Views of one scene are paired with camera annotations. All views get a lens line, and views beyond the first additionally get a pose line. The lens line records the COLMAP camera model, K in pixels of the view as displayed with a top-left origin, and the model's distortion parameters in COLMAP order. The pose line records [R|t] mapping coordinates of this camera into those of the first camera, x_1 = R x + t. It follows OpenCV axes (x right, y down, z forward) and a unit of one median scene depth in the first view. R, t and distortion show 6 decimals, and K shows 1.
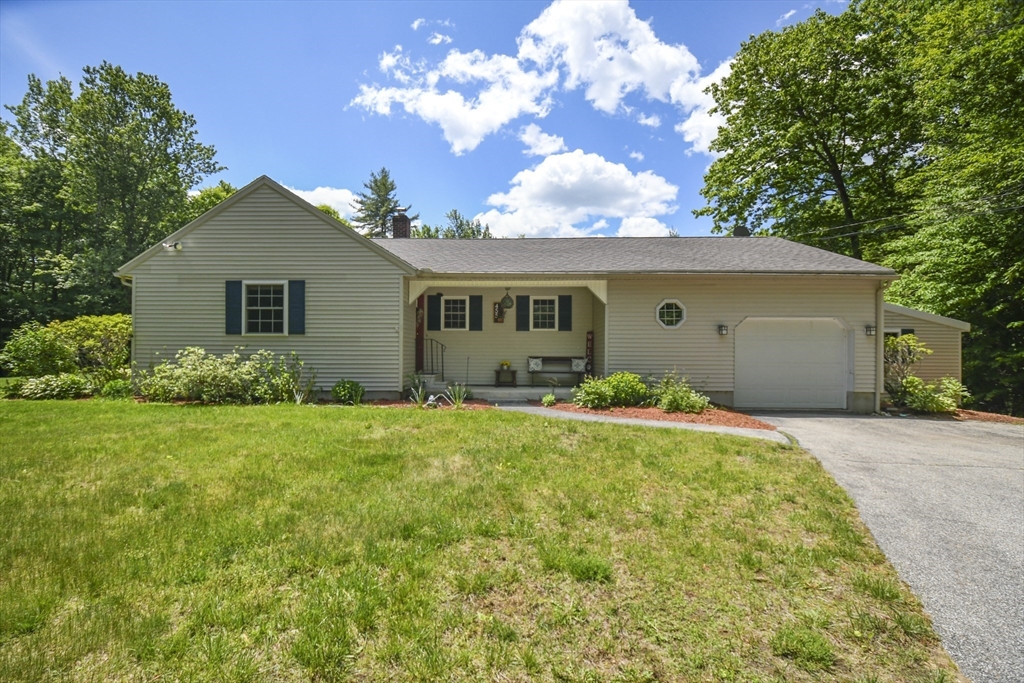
lens RADIAL K [[446.6, 0, 510.3], [0, 446.6, 356.5], [0, 0, 1]] dist [-0.000188, -0.019065]
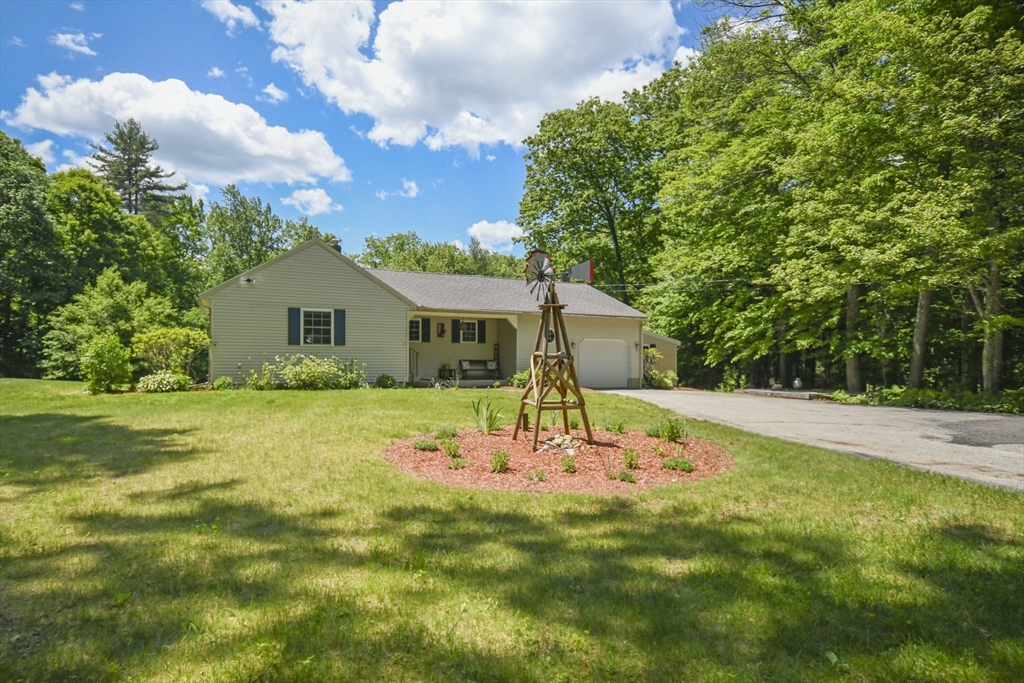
lens RADIAL K [[575.8, 0, 512.7], [0, 575.8, 360.3], [0, 0, 1]] dist [0.000610, 0.000085]
pose [[0.880191, -0.002058, 0.474616, -0.745361], [0.001824, 0.999998, 0.000952, 0.000109], [-0.474617, 0.000028, 0.880192, -0.828076]]
